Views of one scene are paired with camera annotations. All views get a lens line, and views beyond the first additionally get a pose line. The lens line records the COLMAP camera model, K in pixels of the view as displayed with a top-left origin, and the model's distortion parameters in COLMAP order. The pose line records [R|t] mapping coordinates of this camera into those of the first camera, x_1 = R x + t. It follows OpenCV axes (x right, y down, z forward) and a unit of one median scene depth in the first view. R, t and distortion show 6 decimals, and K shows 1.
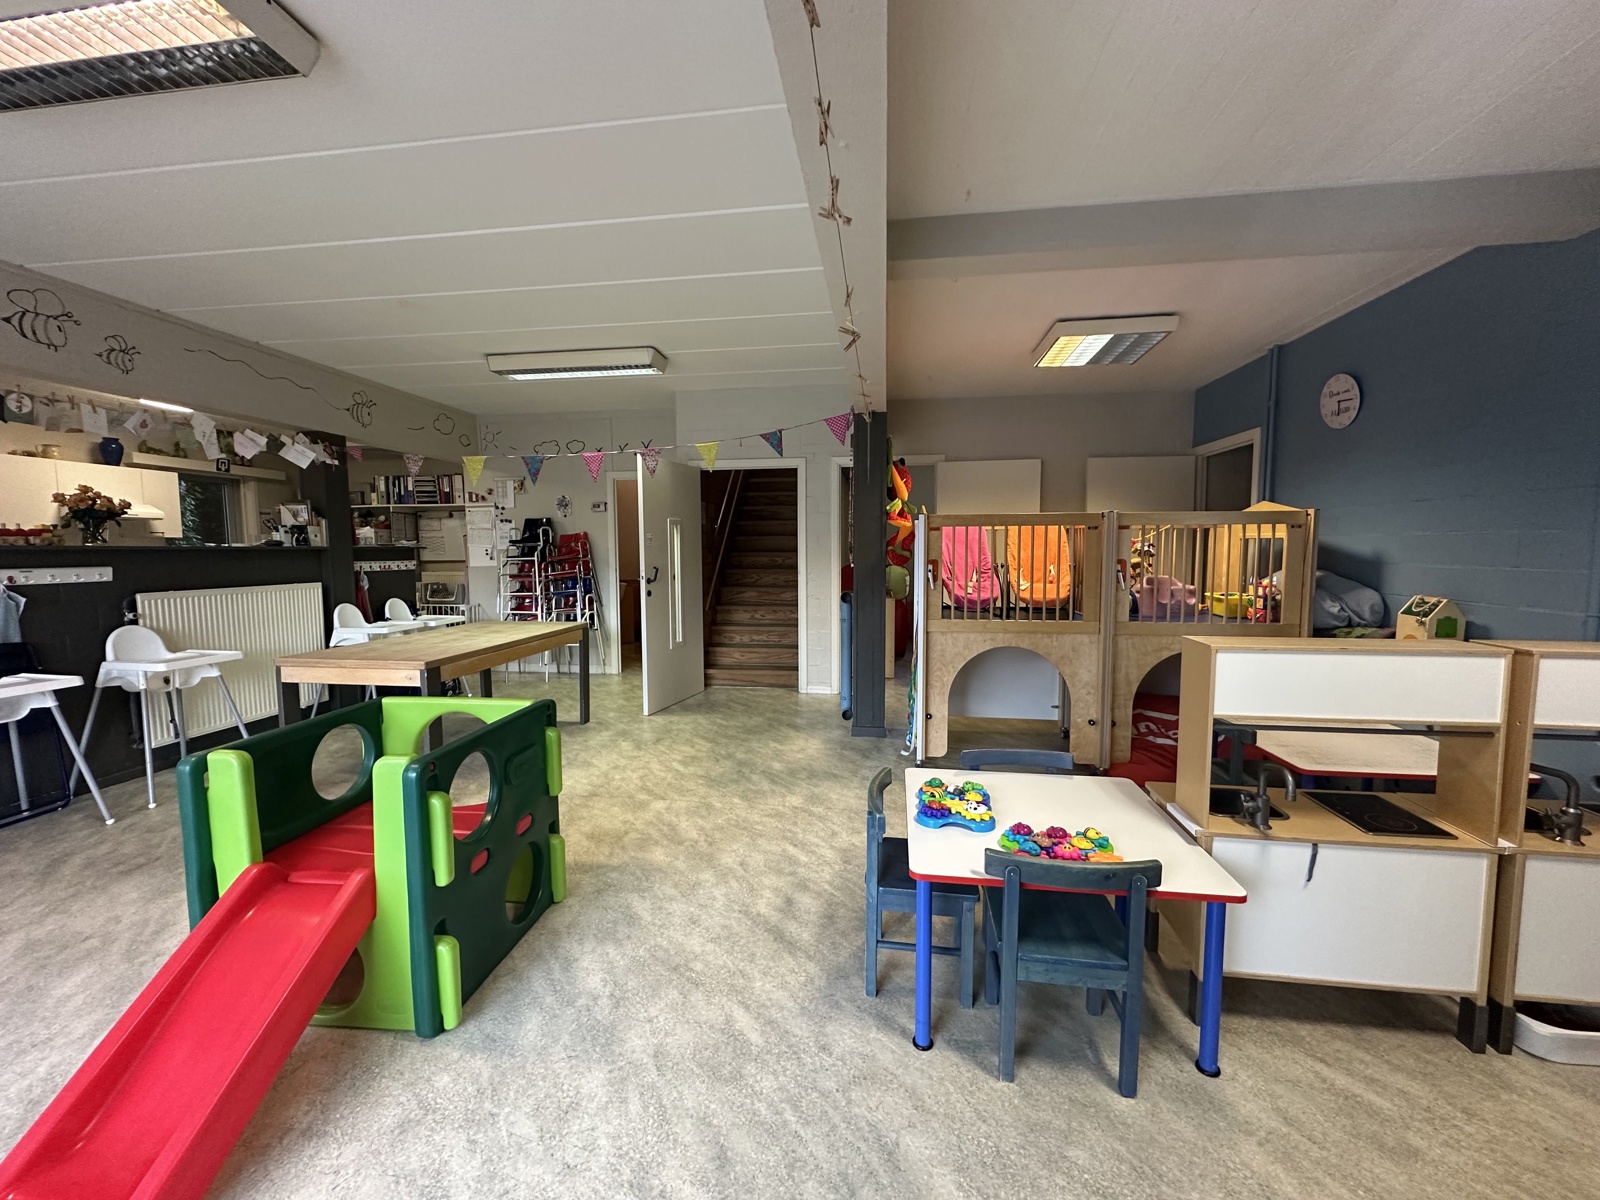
lens RADIAL K [[642.4, 0, 800.0], [0, 642.4, 600.0], [0, 0, 1]] dist [0.000027, 0.000095]
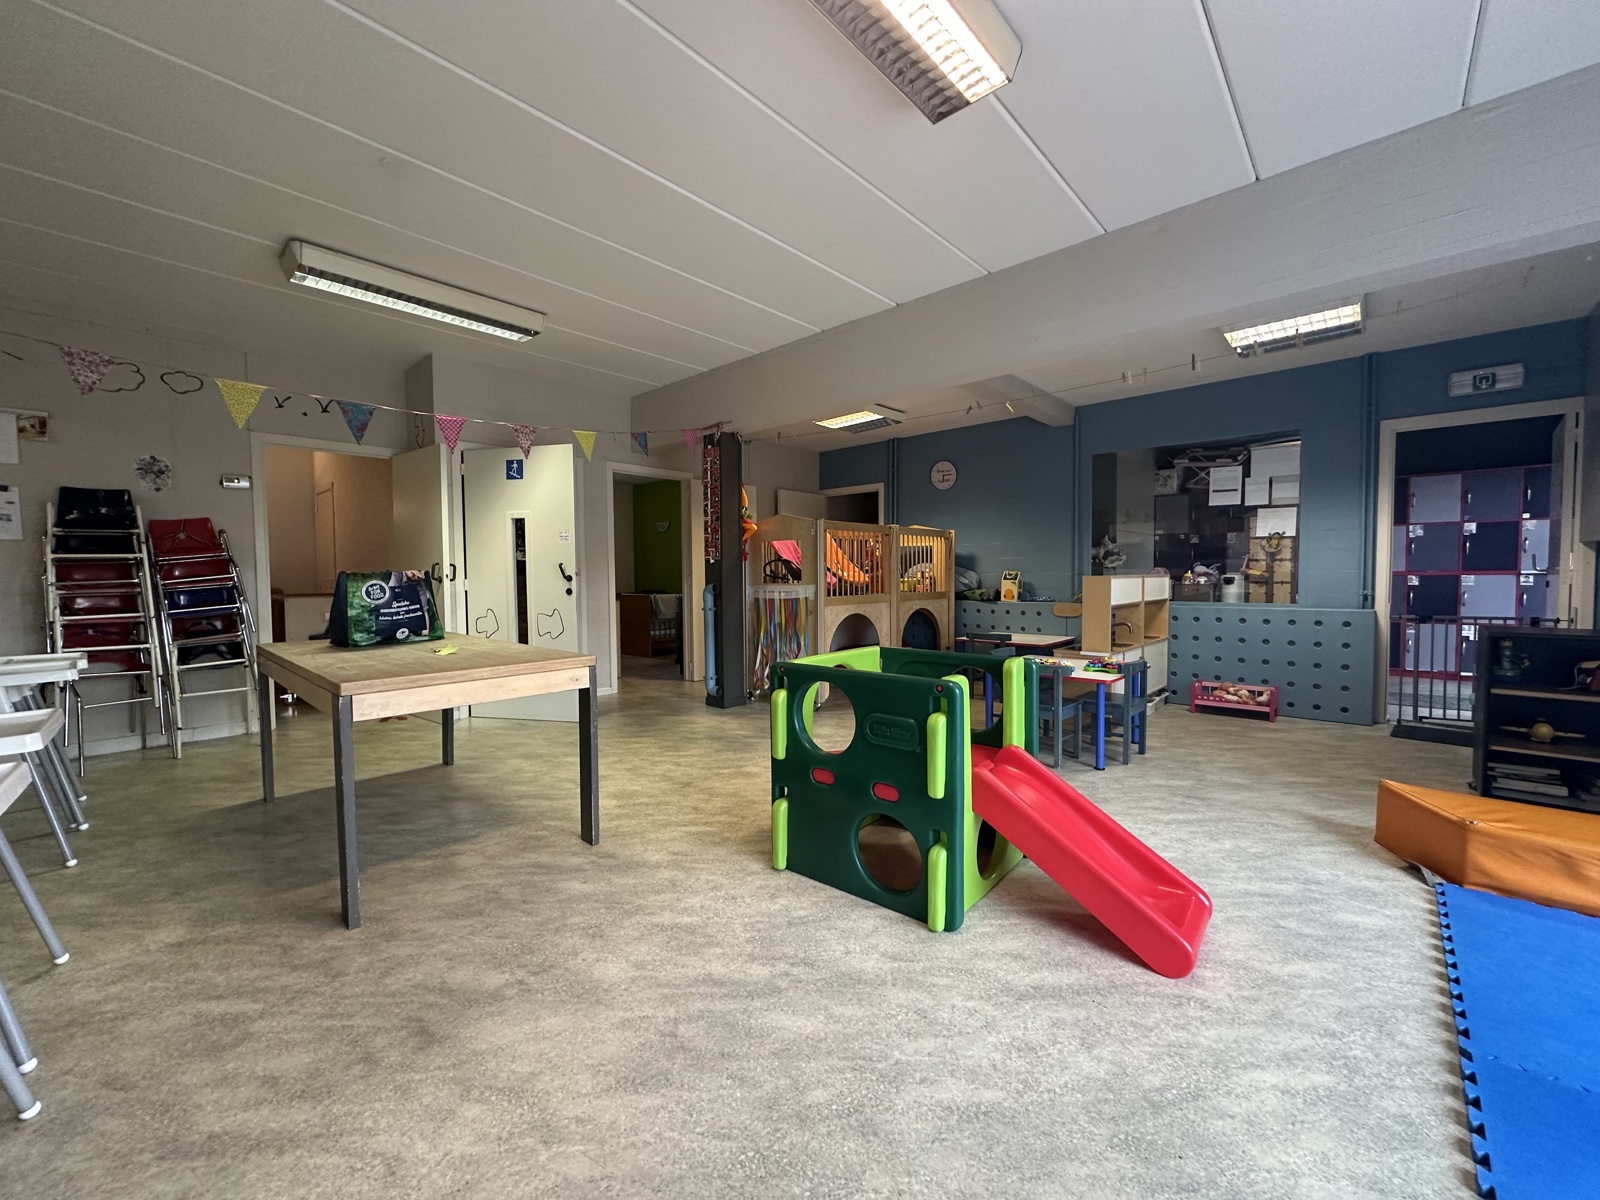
lens RADIAL K [[642.4, 0, 800.0], [0, 642.4, 600.0], [0, 0, 1]] dist [0.000027, 0.000095]
pose [[0.564159, -0.035428, 0.824906, -2.011839], [0.072821, 0.997321, -0.006970, 0.090468], [-0.822449, 0.064003, 0.565227, 0.580146]]
